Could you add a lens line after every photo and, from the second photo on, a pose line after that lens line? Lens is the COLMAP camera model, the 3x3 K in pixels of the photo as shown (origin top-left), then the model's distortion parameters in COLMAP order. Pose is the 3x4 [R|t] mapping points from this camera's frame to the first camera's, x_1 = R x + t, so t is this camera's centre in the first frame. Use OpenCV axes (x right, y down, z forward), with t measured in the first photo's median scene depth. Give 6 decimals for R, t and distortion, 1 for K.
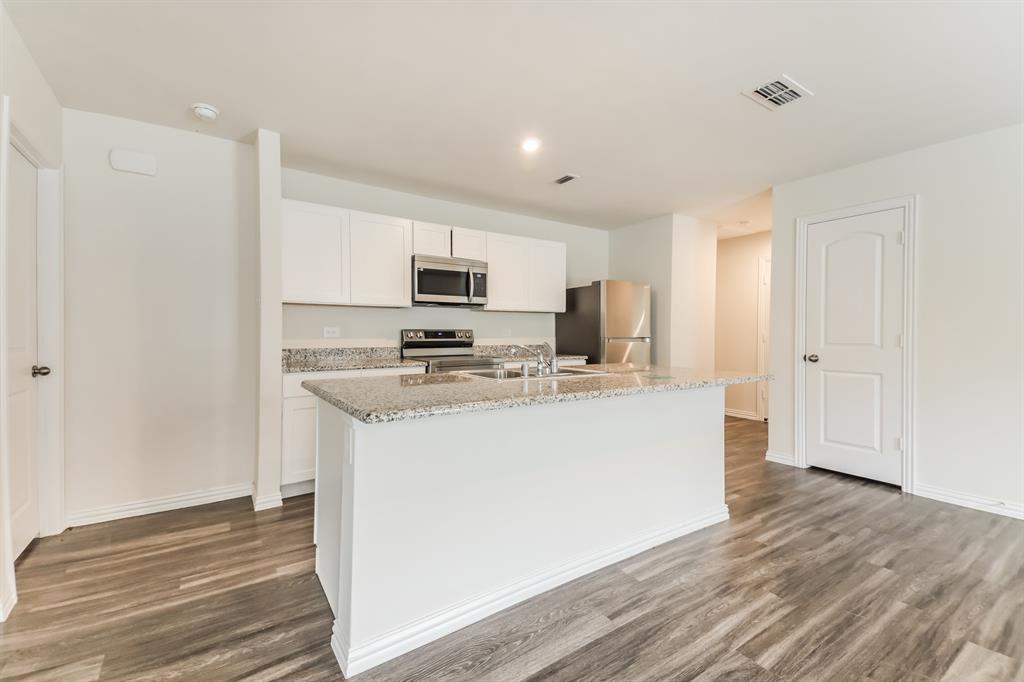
lens RADIAL K [[436.2, 0, 490.8], [0, 436.2, 334.8], [0, 0, 1]] dist [0.099687, -0.044619]
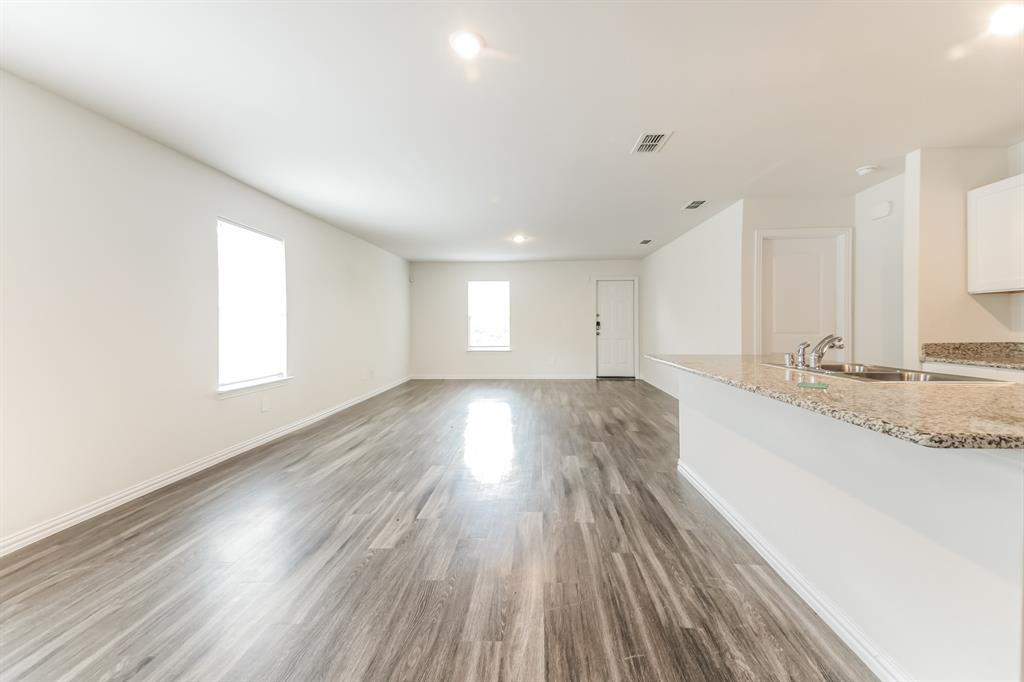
lens RADIAL K [[391.3, 0, 538.9], [0, 391.3, 324.2], [0, 0, 1]] dist [0.060108, -0.000437]
pose [[-0.549498, -0.002505, -0.835491, 0.714259], [0.000233, 0.999995, -0.003151, -0.002011], [0.835495, -0.001926, -0.549495, 0.597451]]
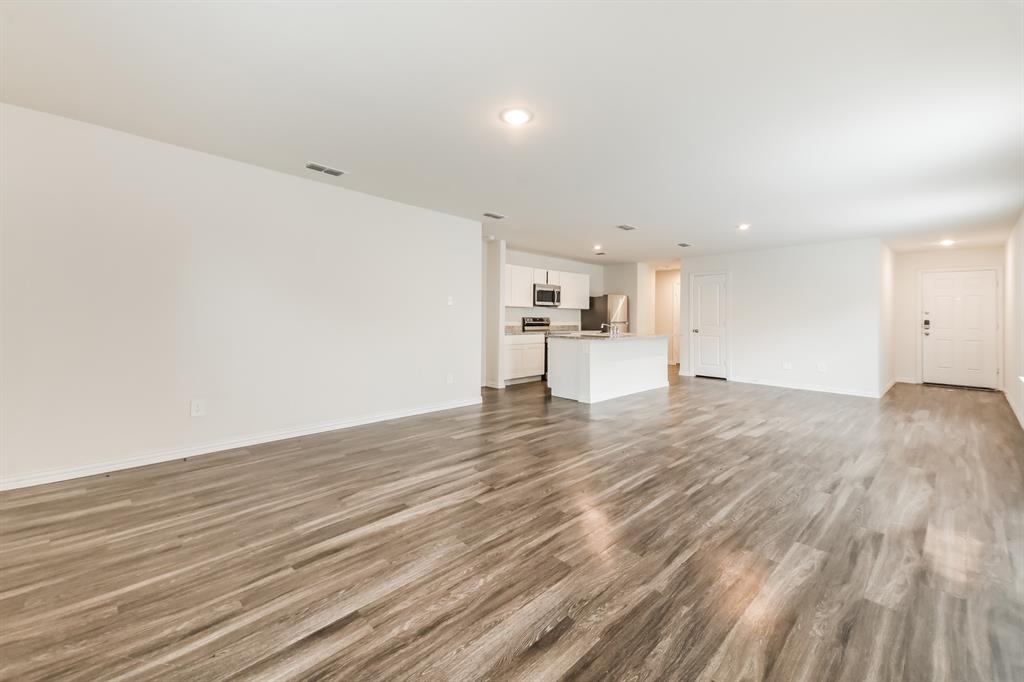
lens RADIAL K [[412.0, 0, 506.4], [0, 412.0, 320.6], [0, 0, 1]] dist [0.137440, -0.000046]
pose [[0.981776, 0.007626, 0.189890, -0.695145], [-0.009073, 0.999936, 0.006756, -0.009912], [-0.189826, -0.008356, 0.981782, -0.989886]]
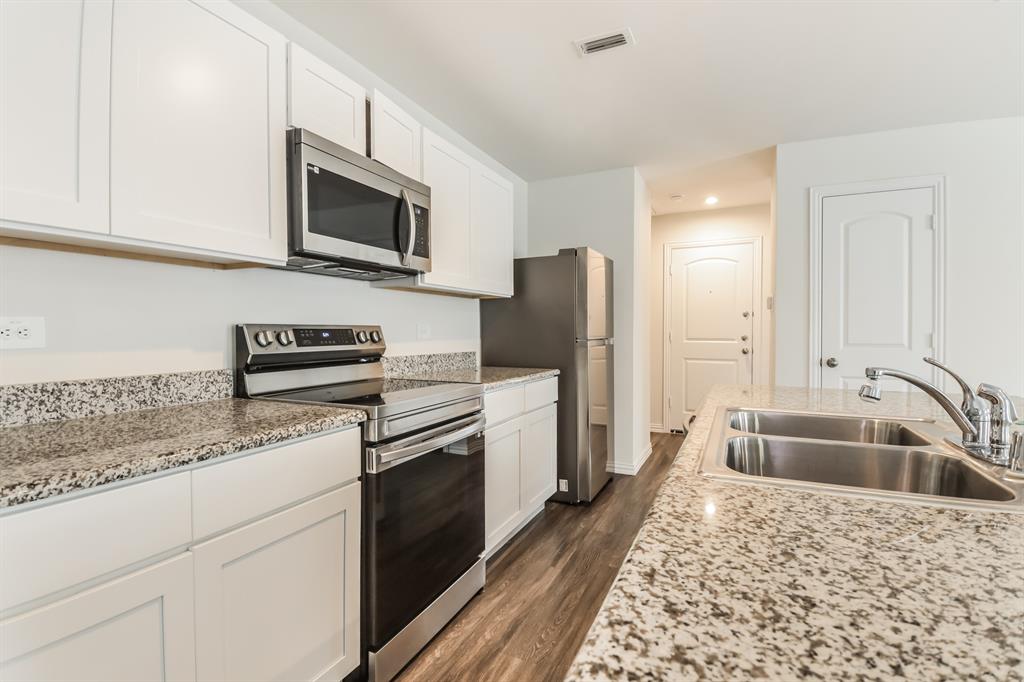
lens RADIAL K [[488.9, 0, 496.1], [0, 488.9, 345.7], [0, 0, 1]] dist [-0.000998, -0.000446]
pose [[0.851250, -0.017827, 0.524457, -0.248028], [0.003740, 0.999604, 0.027907, -0.004625], [-0.524747, -0.021795, 0.850979, 0.537025]]
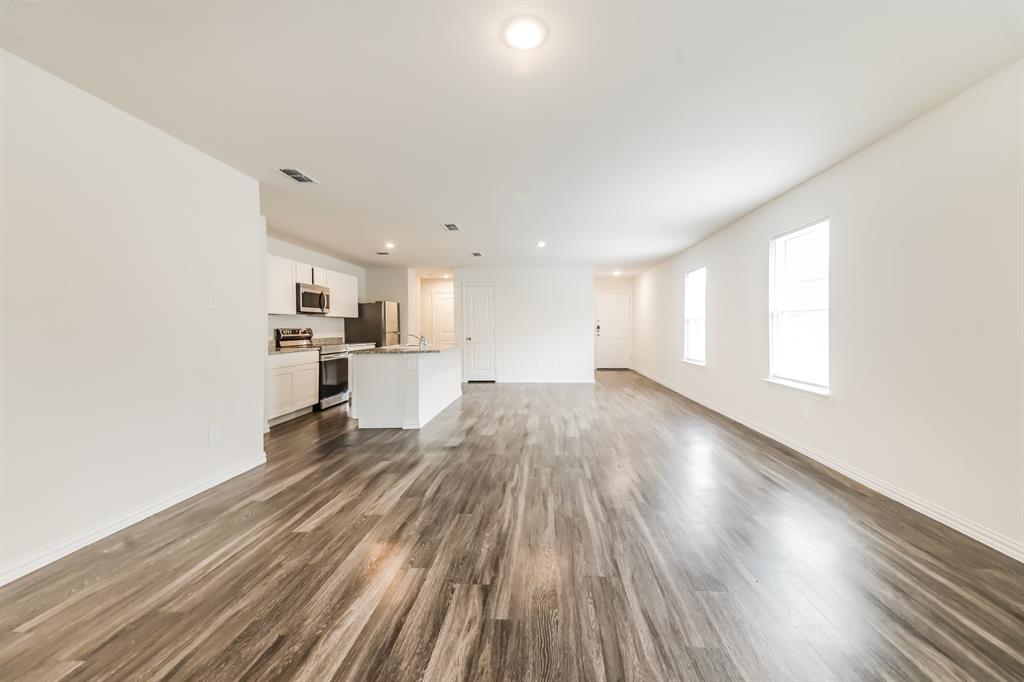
lens RADIAL K [[417.3, 0, 521.8], [0, 417.3, 328.6], [0, 0, 1]] dist [0.100919, -0.000195]
pose [[0.595394, -0.008517, 0.803389, -0.946118], [0.010847, 0.999938, 0.002562, -0.007465], [-0.803361, 0.007189, 0.595450, -0.602514]]
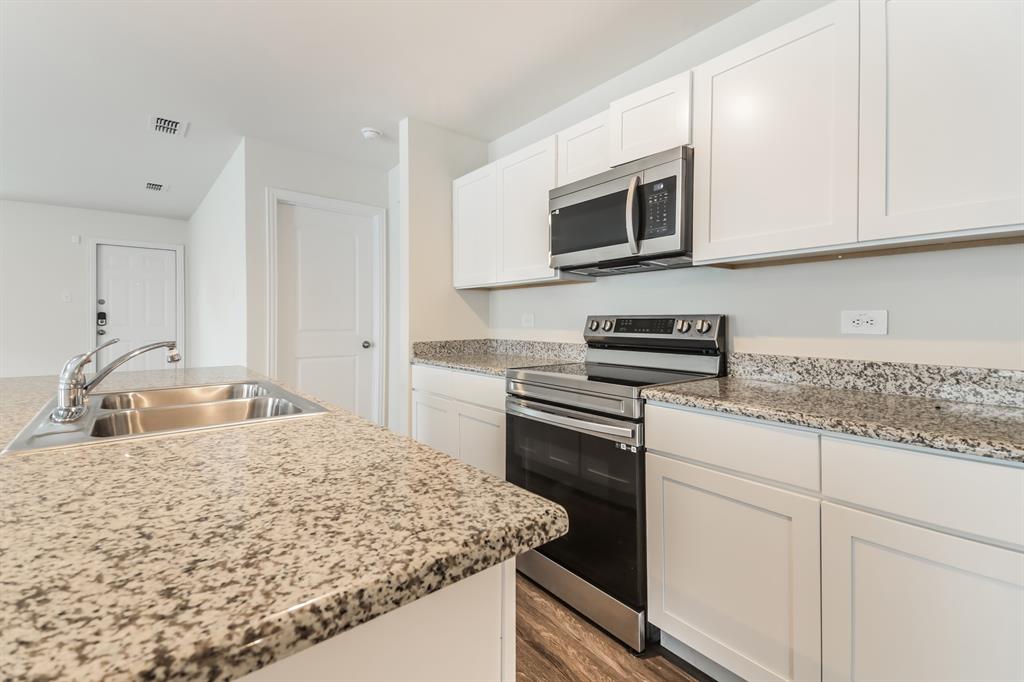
lens RADIAL K [[444.2, 0, 505.6], [0, 444.2, 321.0], [0, 0, 1]] dist [0.054421, -0.000240]
pose [[0.123190, 0.000664, -0.992383, 0.407599], [-0.006544, 0.999979, -0.000144, -0.004349], [0.992361, 0.006512, 0.123192, 0.849516]]
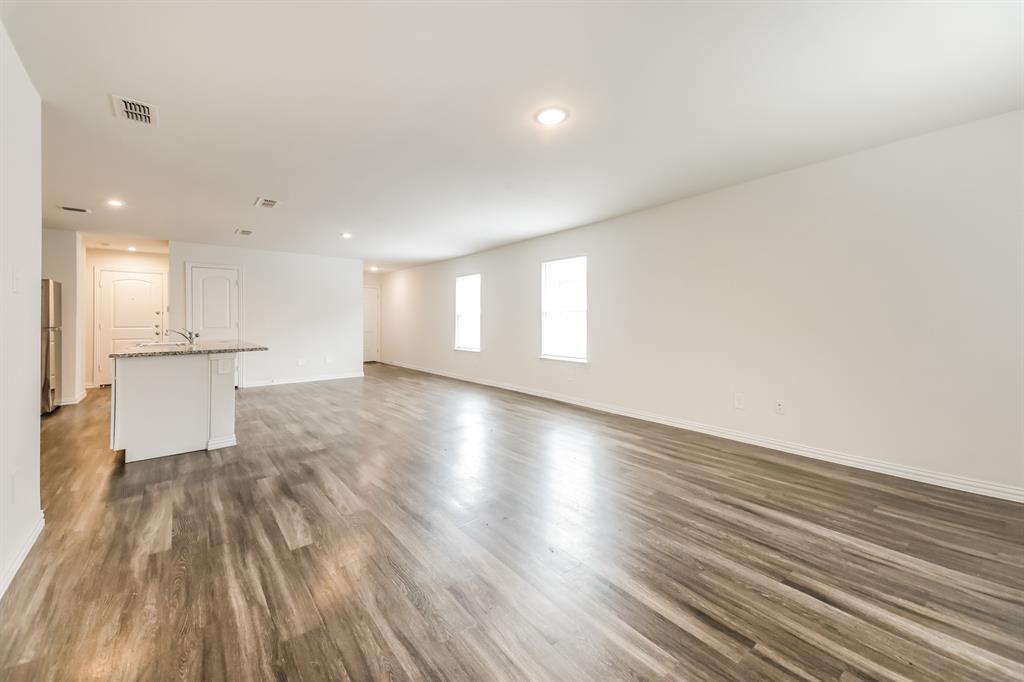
lens RADIAL K [[417.7, 0, 504.0], [0, 417.7, 321.4], [0, 0, 1]] dist [0.078735, -0.000292]
pose [[-0.086404, -0.005463, 0.996245, -1.230335], [0.006209, 0.999963, 0.006022, -0.011818], [-0.996241, 0.006706, -0.086367, -0.162498]]
